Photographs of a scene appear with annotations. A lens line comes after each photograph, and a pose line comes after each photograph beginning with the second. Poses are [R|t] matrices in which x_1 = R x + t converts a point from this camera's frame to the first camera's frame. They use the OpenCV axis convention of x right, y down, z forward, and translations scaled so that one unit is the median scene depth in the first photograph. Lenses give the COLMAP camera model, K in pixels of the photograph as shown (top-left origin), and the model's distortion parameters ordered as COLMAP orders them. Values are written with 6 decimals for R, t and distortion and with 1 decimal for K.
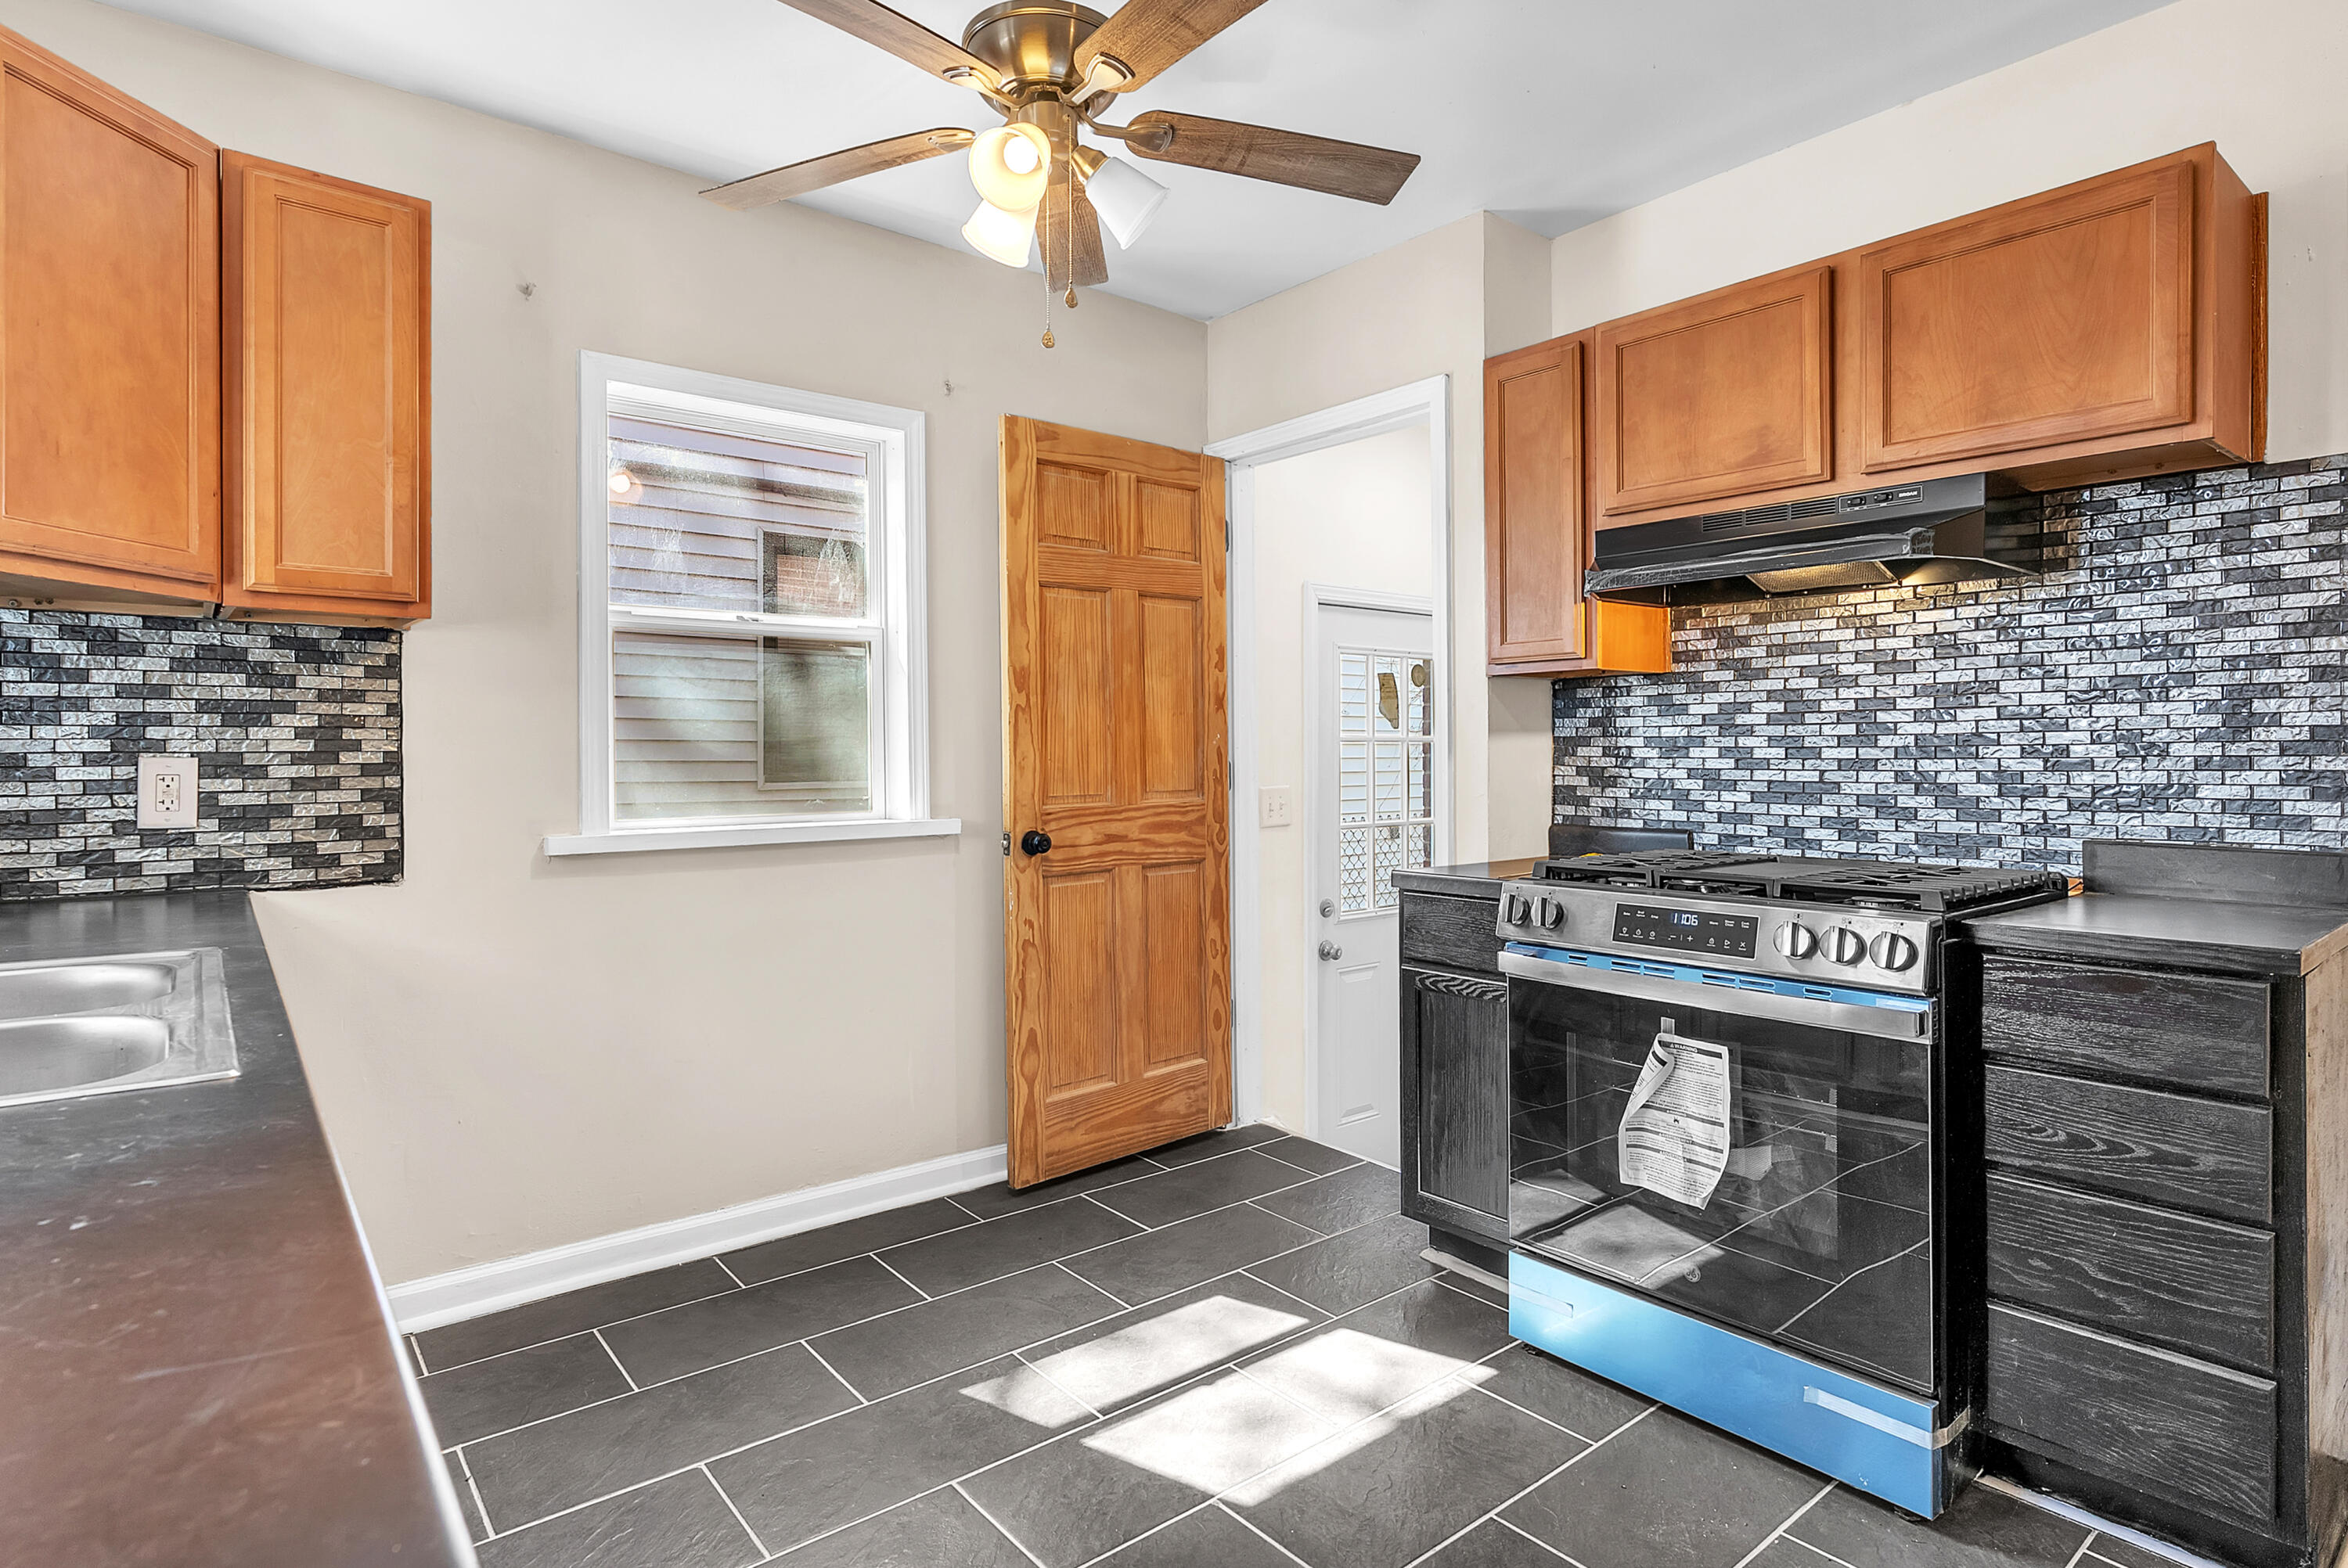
lens RADIAL K [[1221.7, 0, 1164.5], [0, 1221.7, 755.7], [0, 0, 1]] dist [-0.003312, 0.000434]
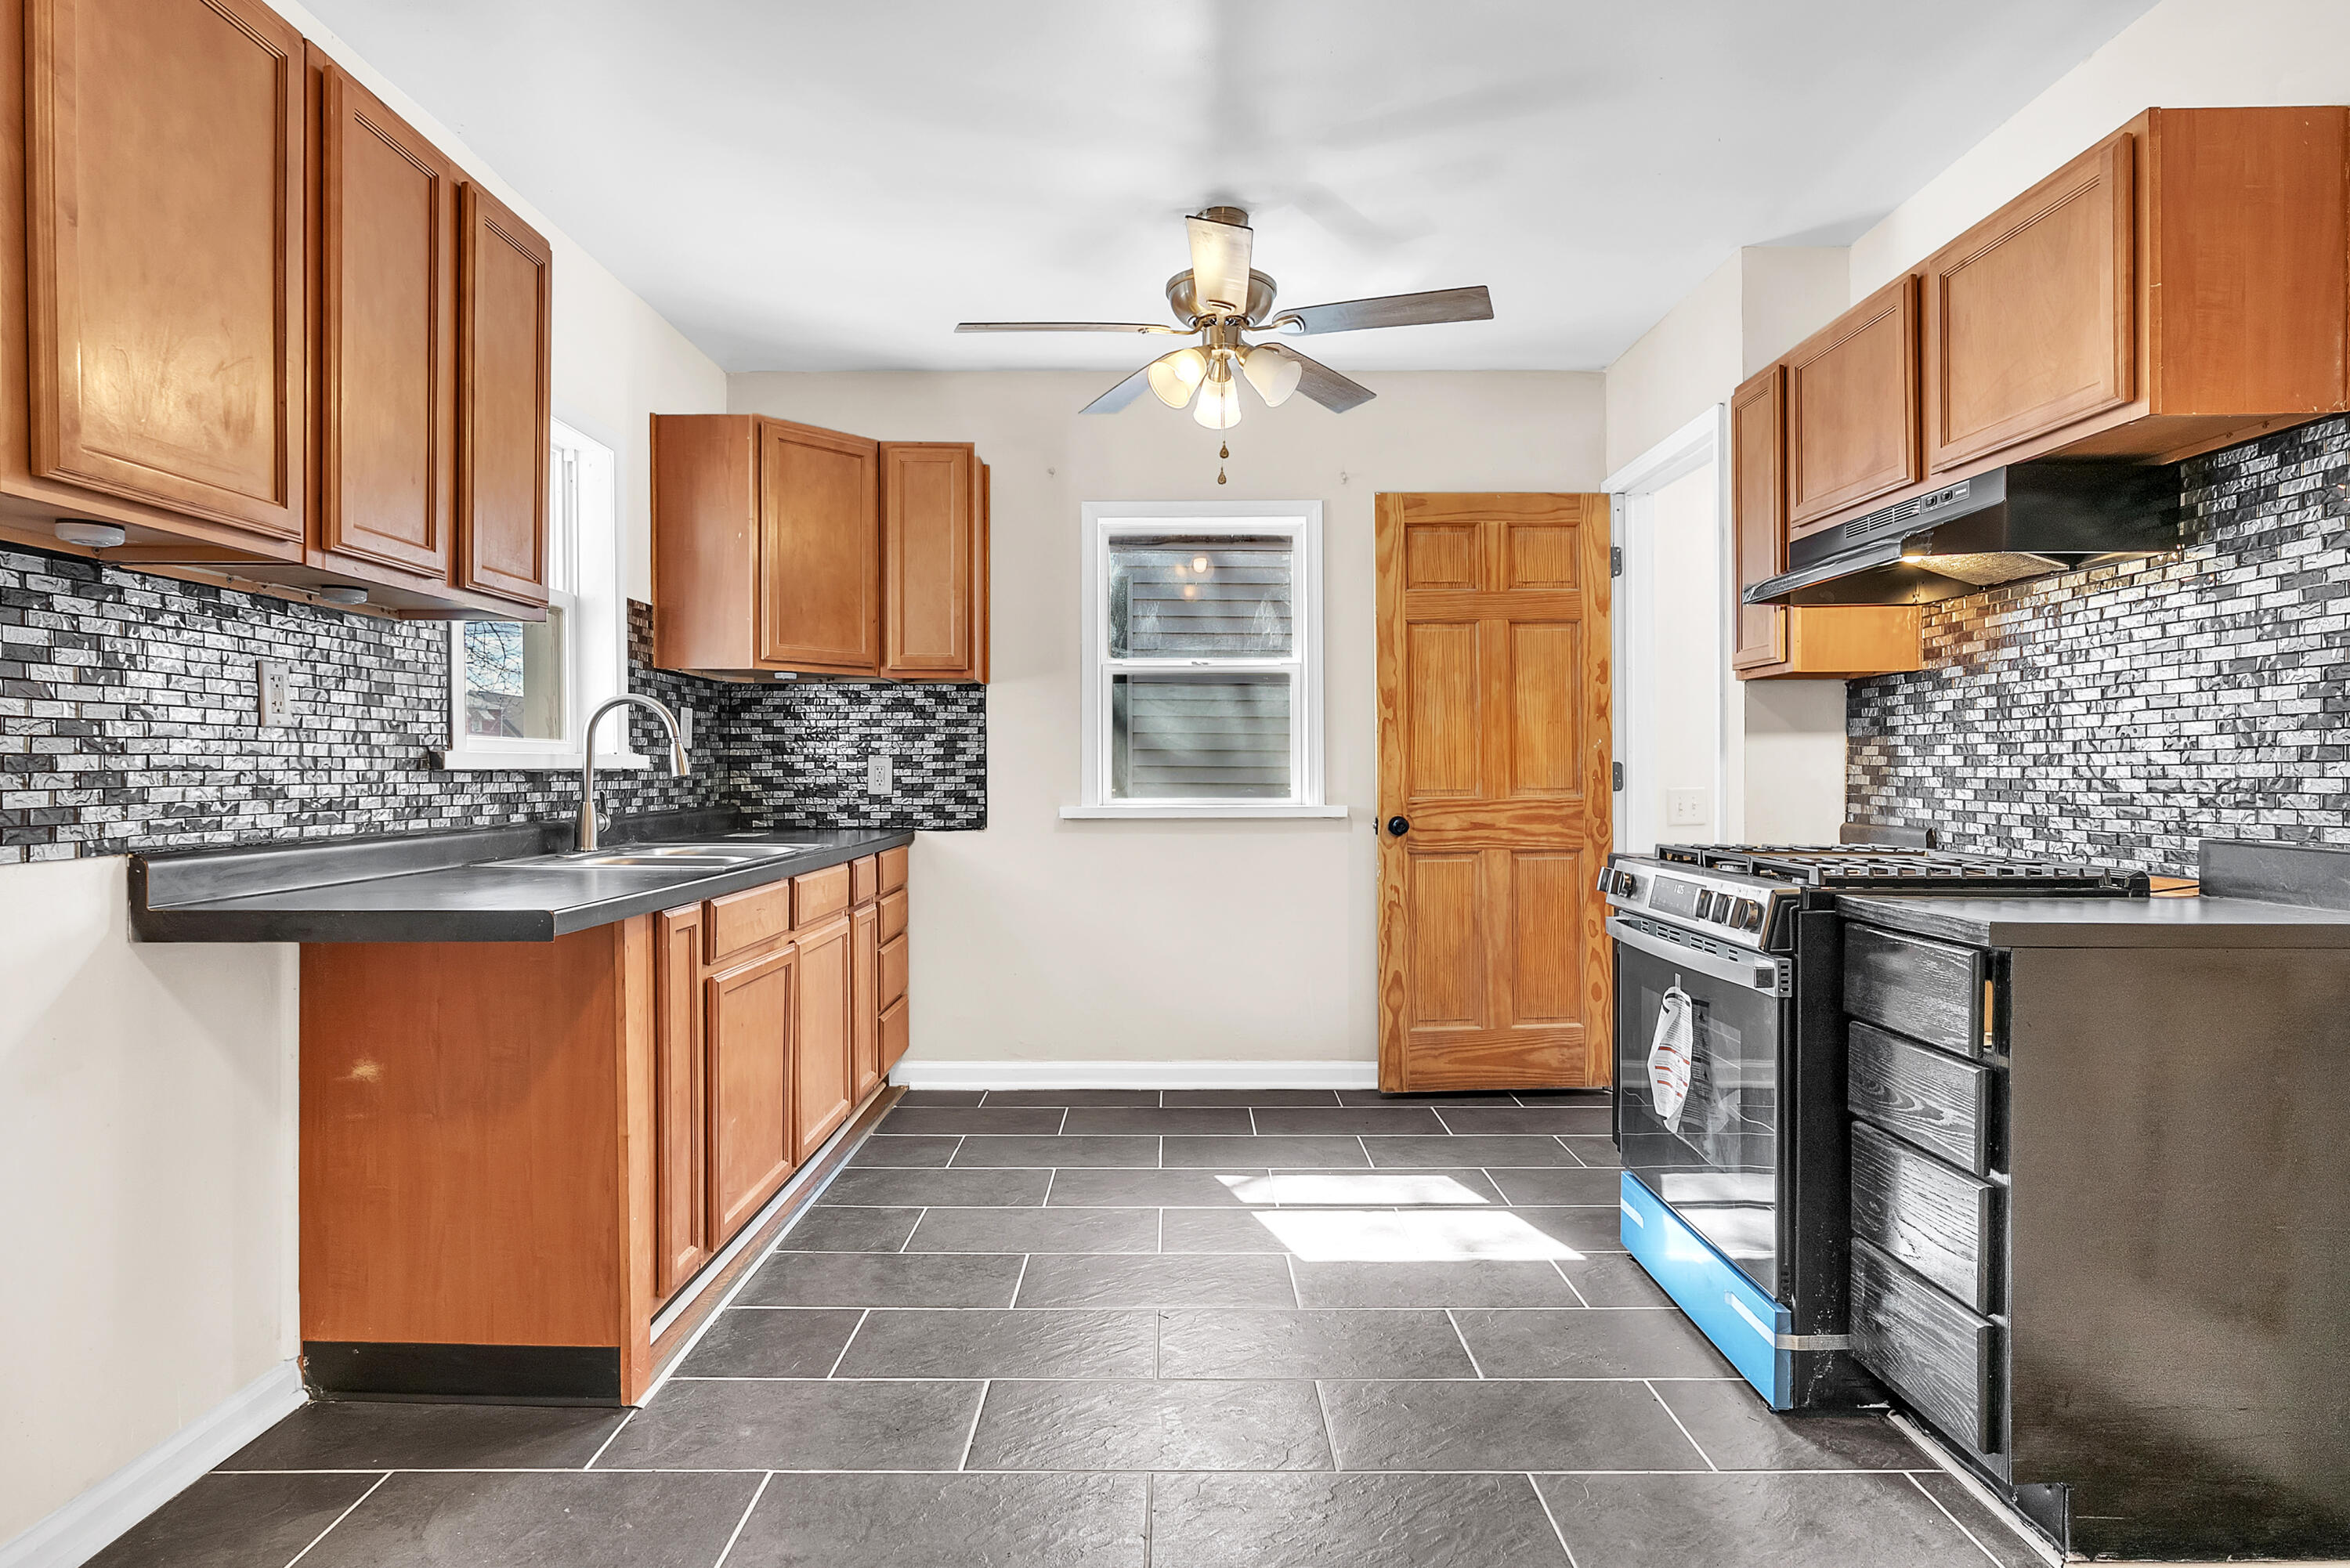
lens RADIAL K [[1204.8, 0, 1175.0], [0, 1204.8, 784.0], [0, 0, 1]] dist [-0.009615, 0.010340]
pose [[0.785371, 0.009617, -0.618951, 0.582888], [-0.002656, 0.999922, 0.012166, 0.015434], [0.619020, -0.007911, 0.785335, -0.159203]]
